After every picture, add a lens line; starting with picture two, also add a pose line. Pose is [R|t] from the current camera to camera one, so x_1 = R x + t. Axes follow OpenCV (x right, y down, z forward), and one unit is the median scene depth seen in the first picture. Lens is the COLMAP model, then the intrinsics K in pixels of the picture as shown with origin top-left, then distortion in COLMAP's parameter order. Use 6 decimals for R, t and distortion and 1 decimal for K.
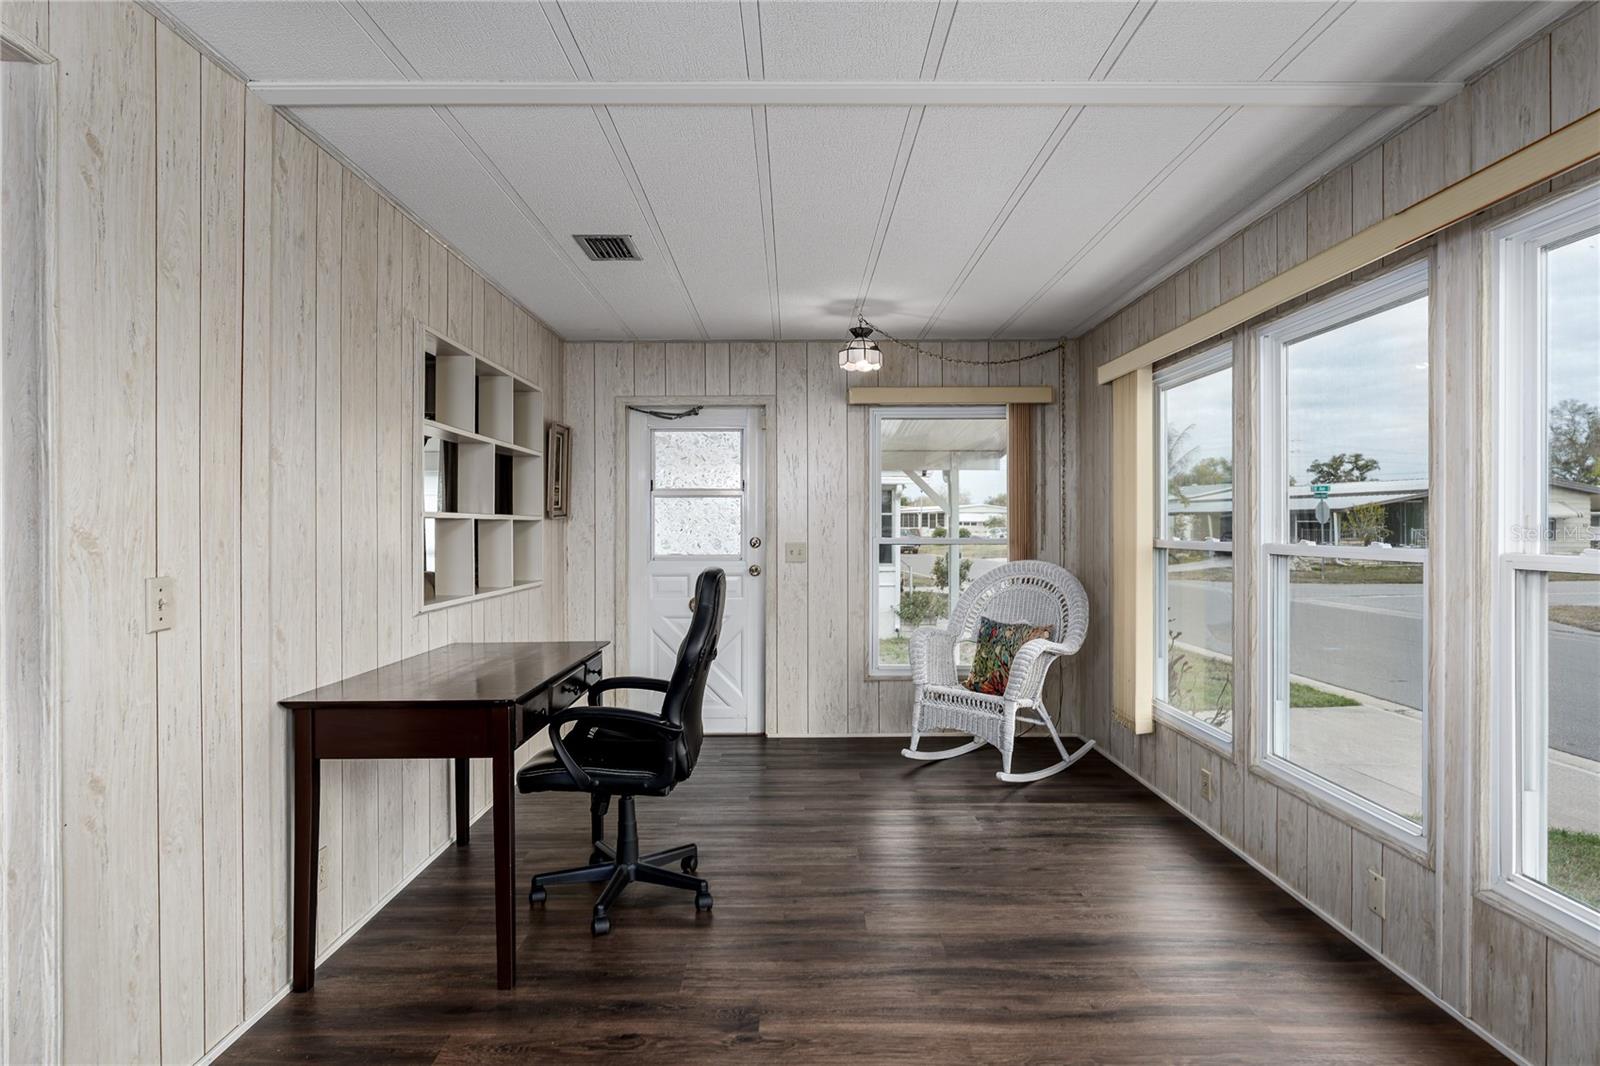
lens RADIAL K [[920.3, 0, 799.3], [0, 920.3, 528.4], [0, 0, 1]] dist [-0.034301, -0.000064]
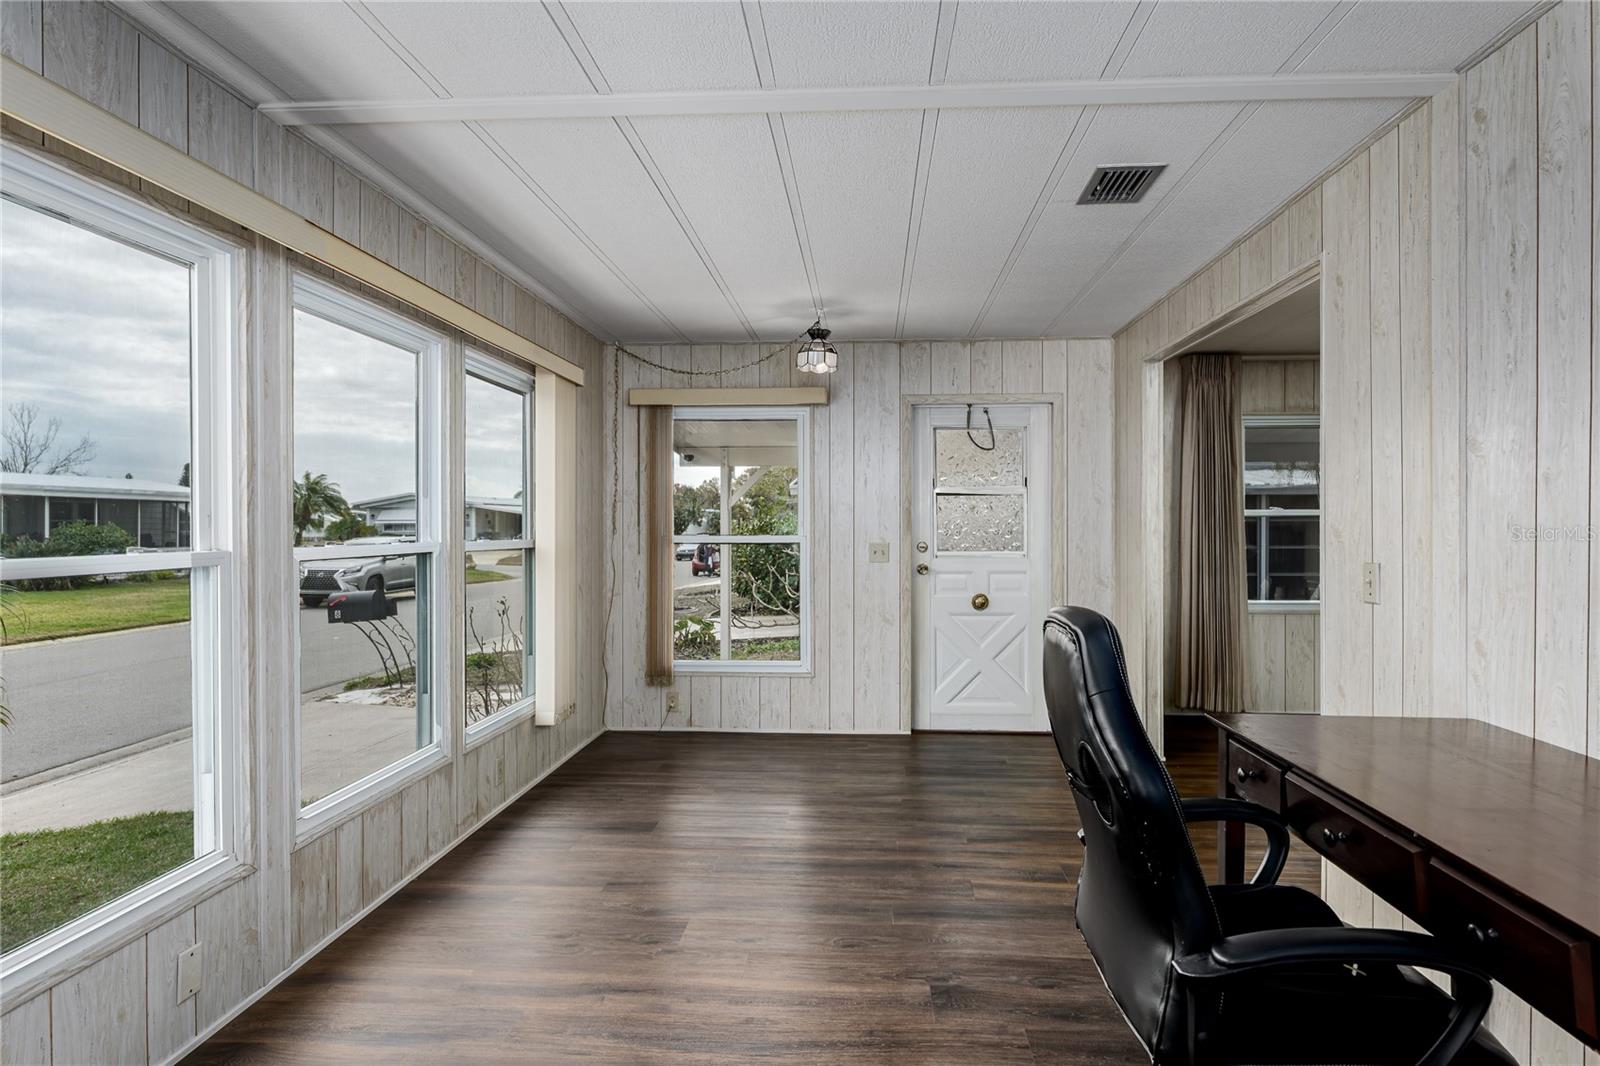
lens RADIAL K [[920.3, 0, 799.3], [0, 920.3, 528.4], [0, 0, 1]] dist [-0.034301, -0.000064]
pose [[-0.997055, 0.000198, 0.076685, 0.026433], [0.000888, 0.999960, 0.008952, -0.007606], [-0.076680, 0.008994, -0.997015, 2.008967]]
